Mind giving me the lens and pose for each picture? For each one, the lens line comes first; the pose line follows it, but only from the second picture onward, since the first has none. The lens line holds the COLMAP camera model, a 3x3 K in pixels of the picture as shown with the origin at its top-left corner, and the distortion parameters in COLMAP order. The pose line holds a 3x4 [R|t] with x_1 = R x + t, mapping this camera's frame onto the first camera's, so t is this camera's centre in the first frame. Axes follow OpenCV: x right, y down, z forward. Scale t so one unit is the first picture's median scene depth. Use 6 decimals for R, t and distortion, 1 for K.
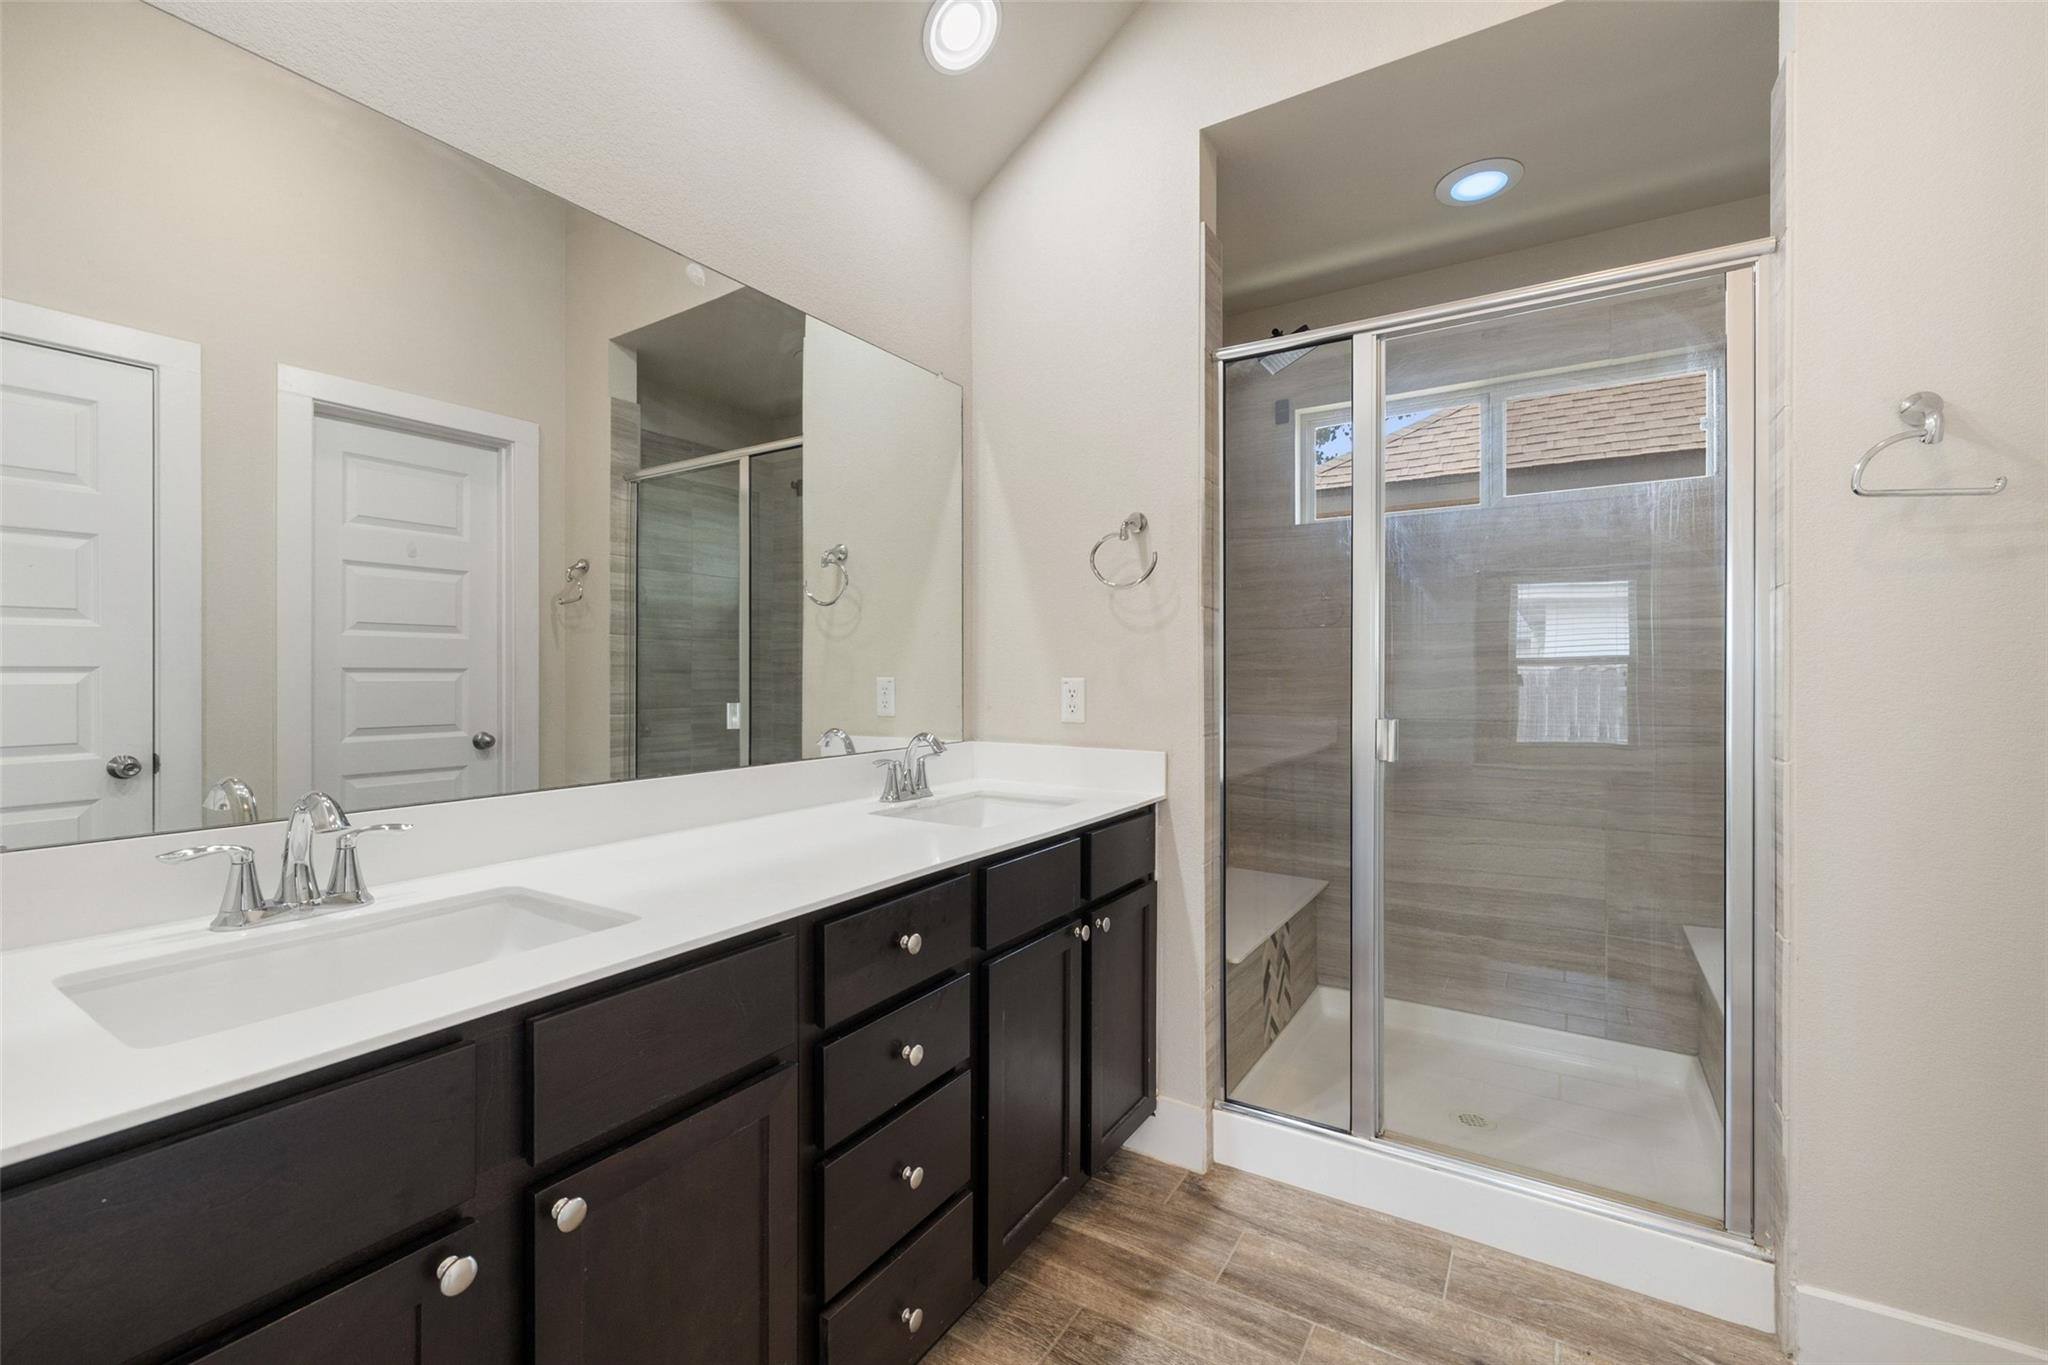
lens RADIAL K [[858.0, 0, 1020.8], [0, 858.0, 673.5], [0, 0, 1]] dist [0.002951, -0.000538]
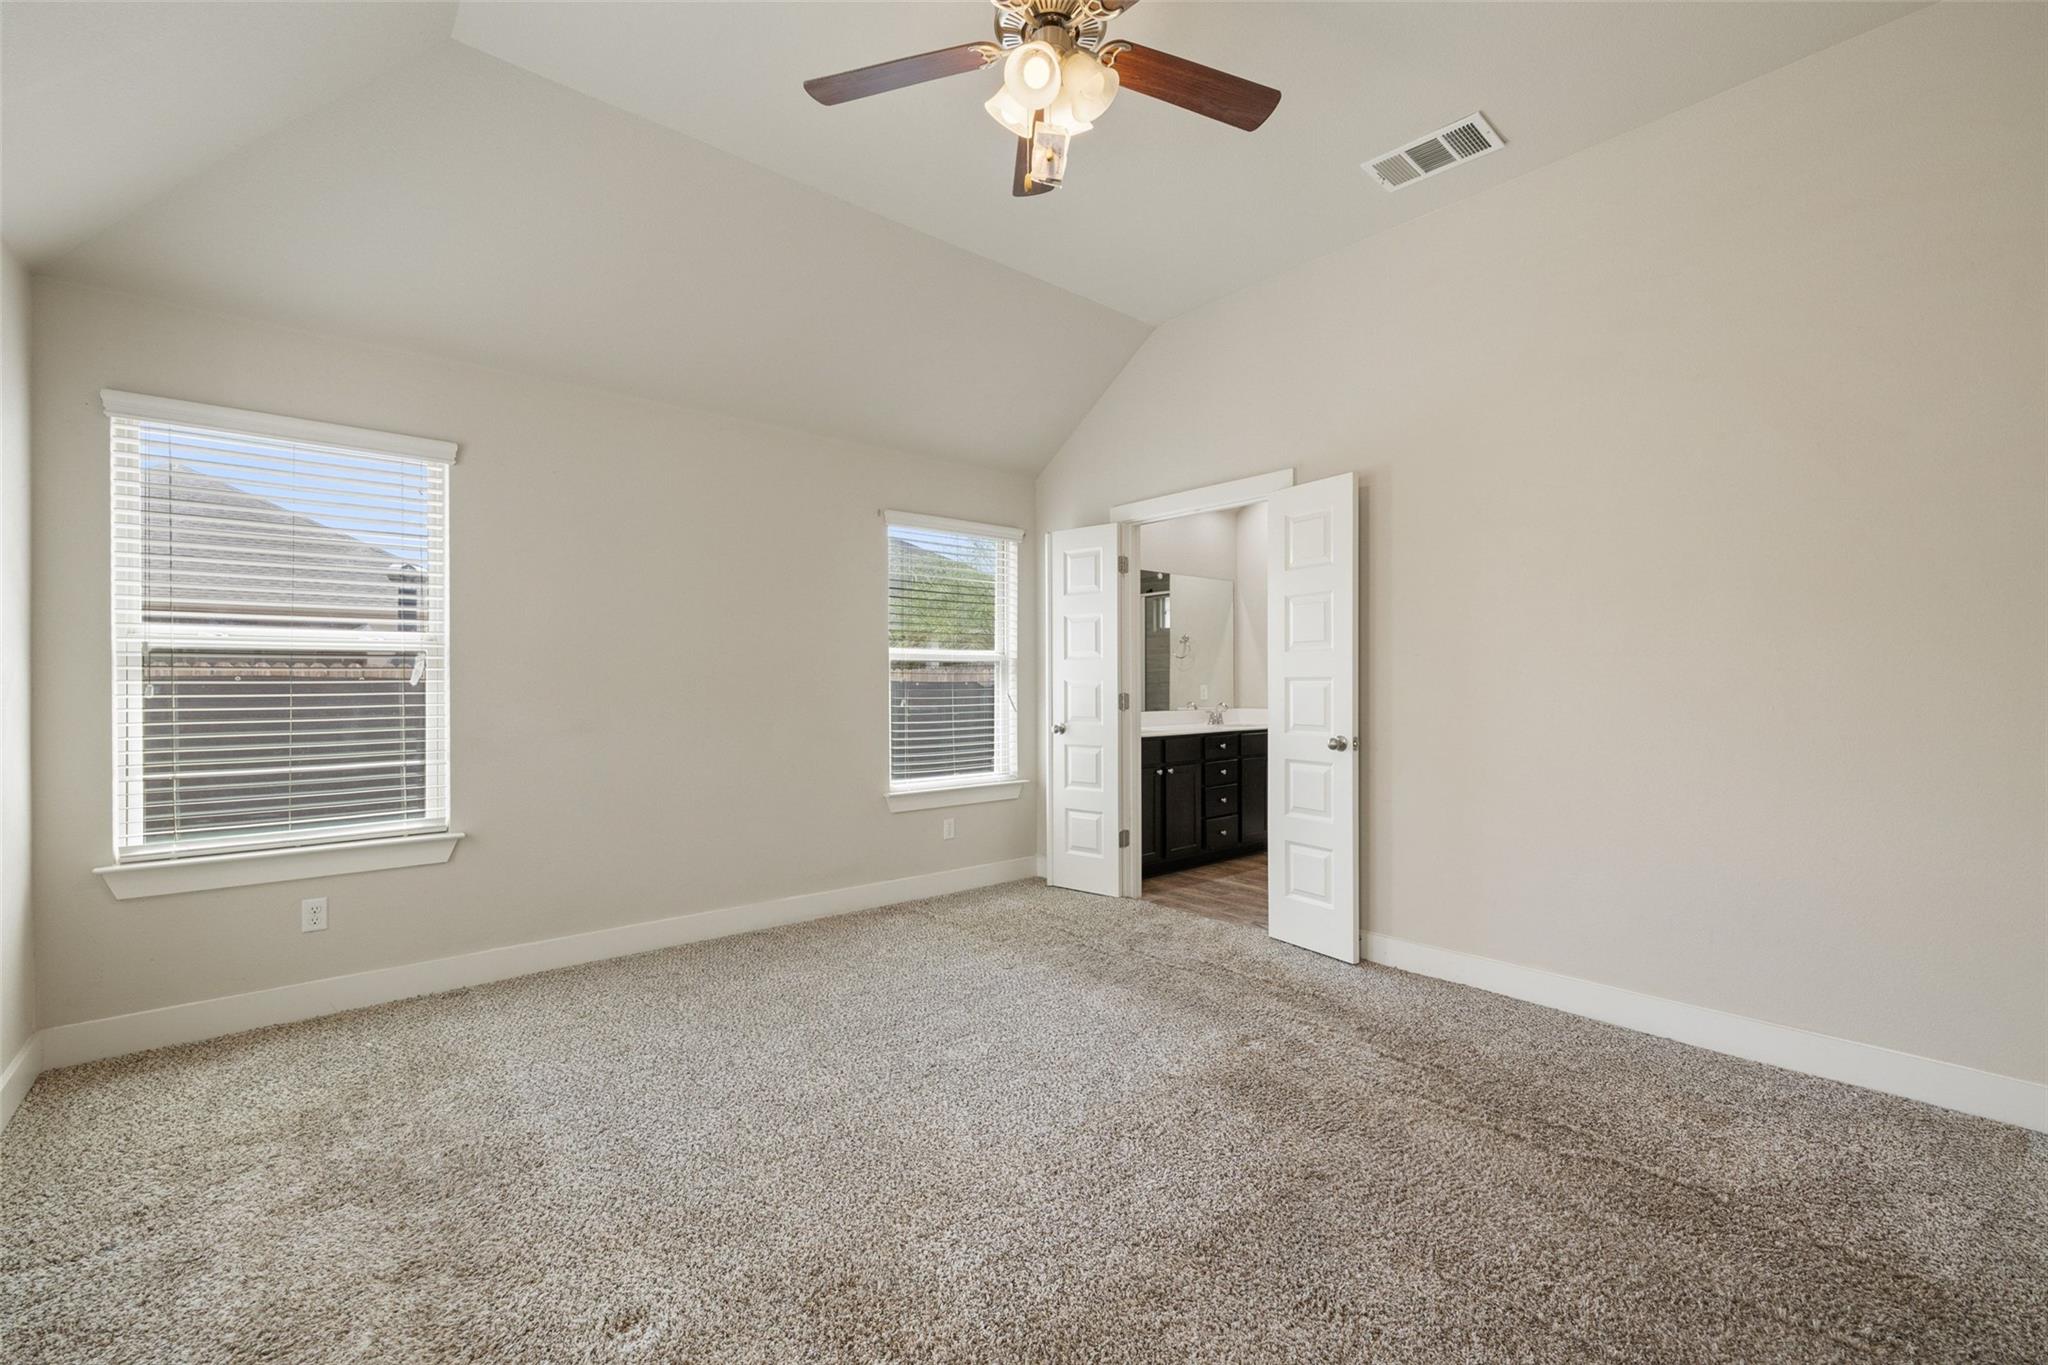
lens RADIAL K [[911.7, 0, 1024.5], [0, 911.7, 688.3], [0, 0, 1]] dist [-0.004852, 0.000927]
pose [[0.960445, 0.000859, -0.278470, 0.120467], [0.000437, 0.999989, 0.004594, 0.000543], [0.278471, -0.004534, 0.960434, -2.359608]]
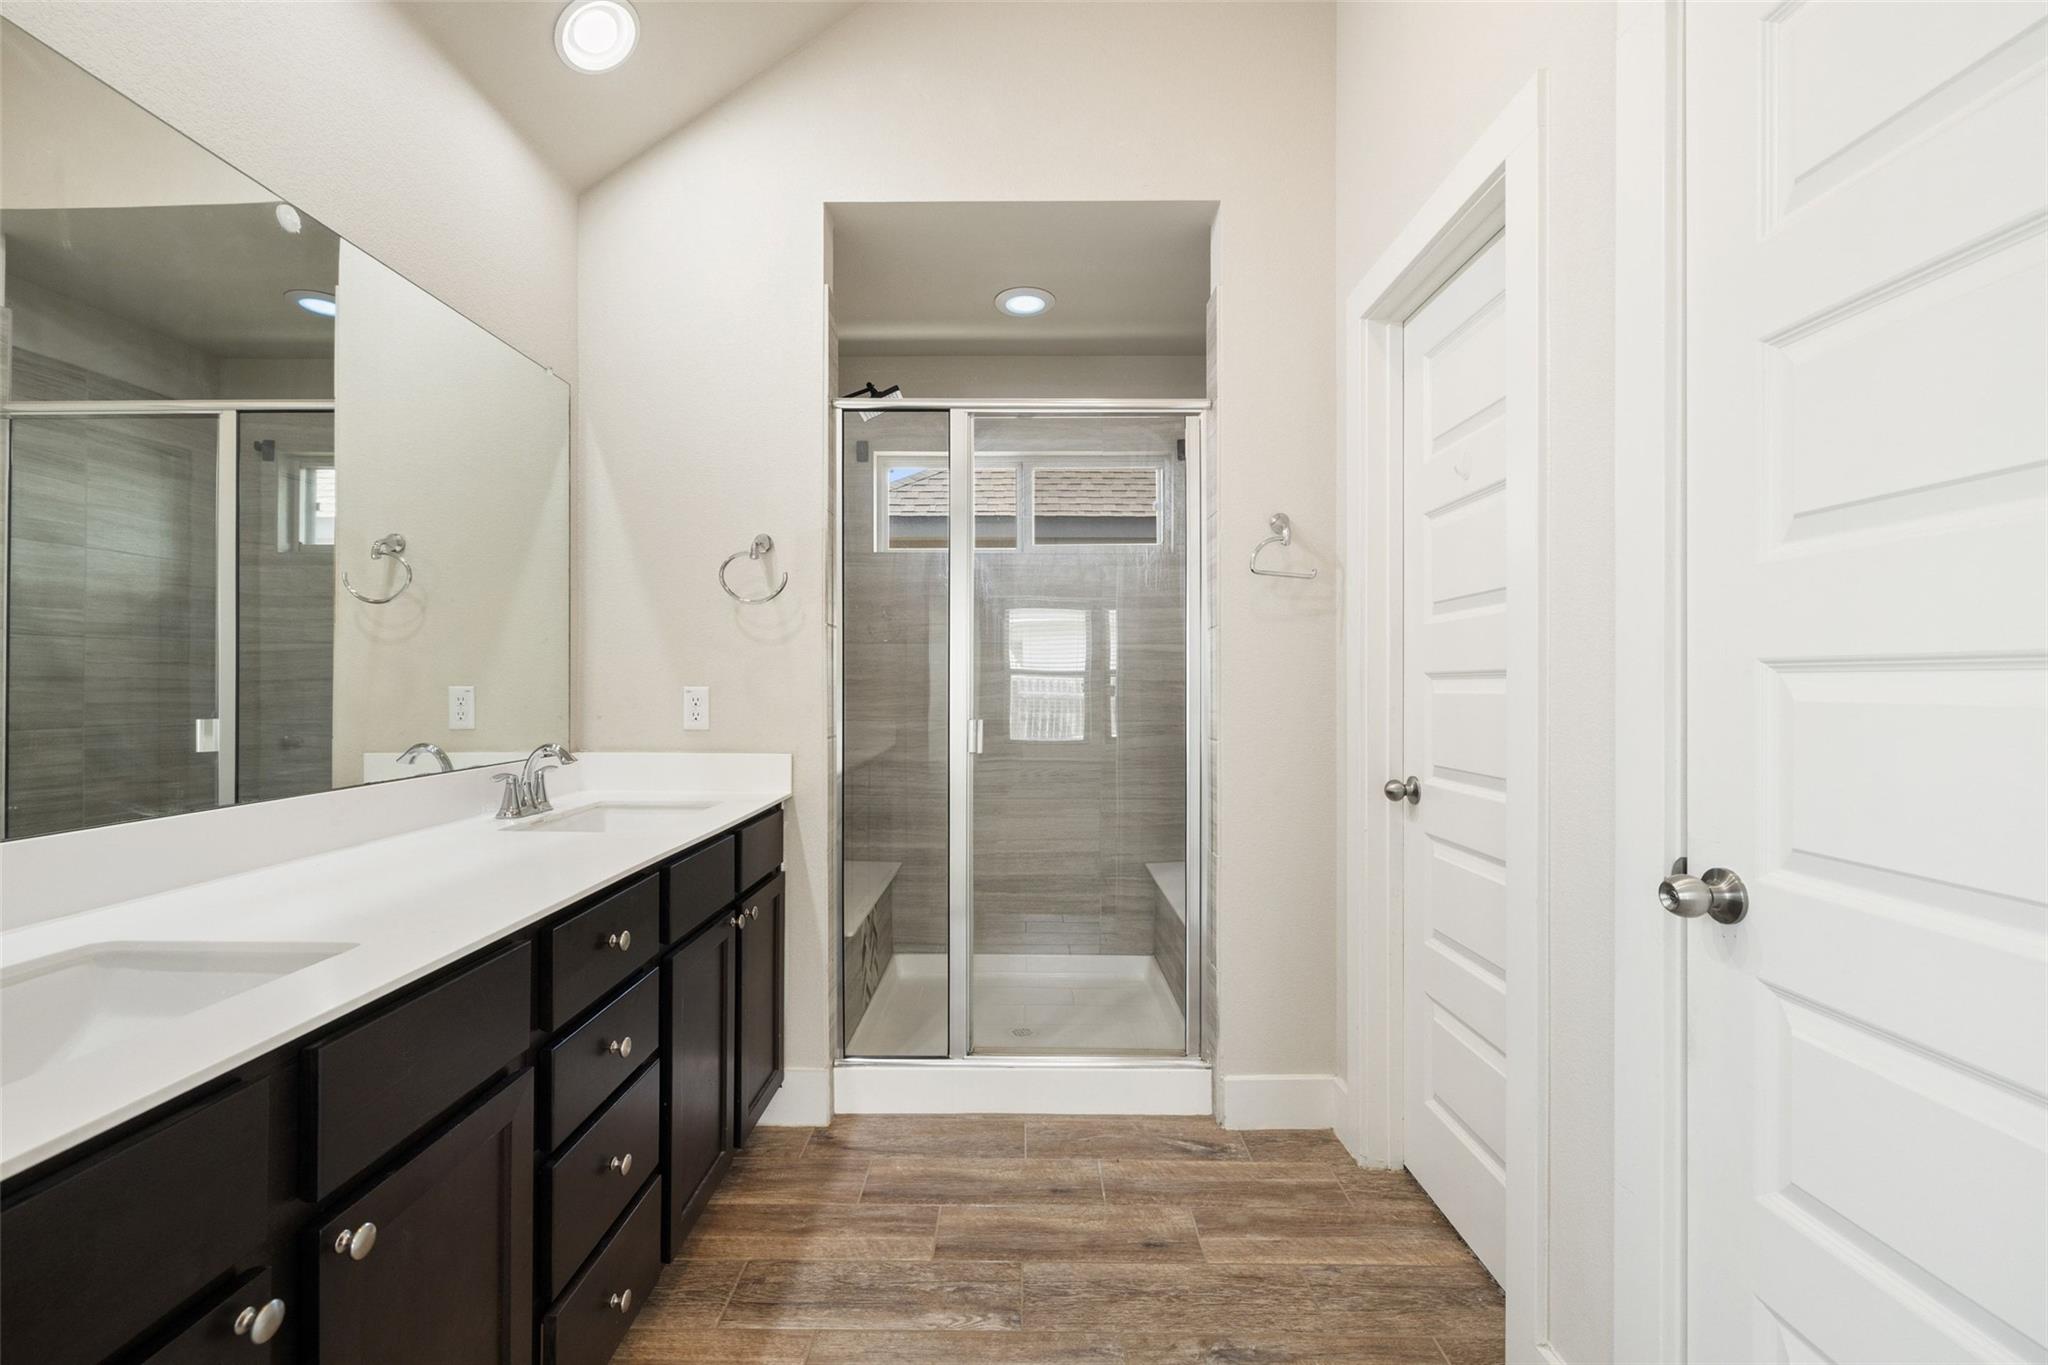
lens RADIAL K [[858.0, 0, 1005.2], [0, 858.0, 676.3], [0, 0, 1]] dist [0.002951, -0.000538]
pose [[0.854251, 0.005640, 0.519830, -0.172953], [-0.001364, 0.999962, -0.008609, 0.000608], [-0.519859, 0.006645, 0.854226, -0.087359]]
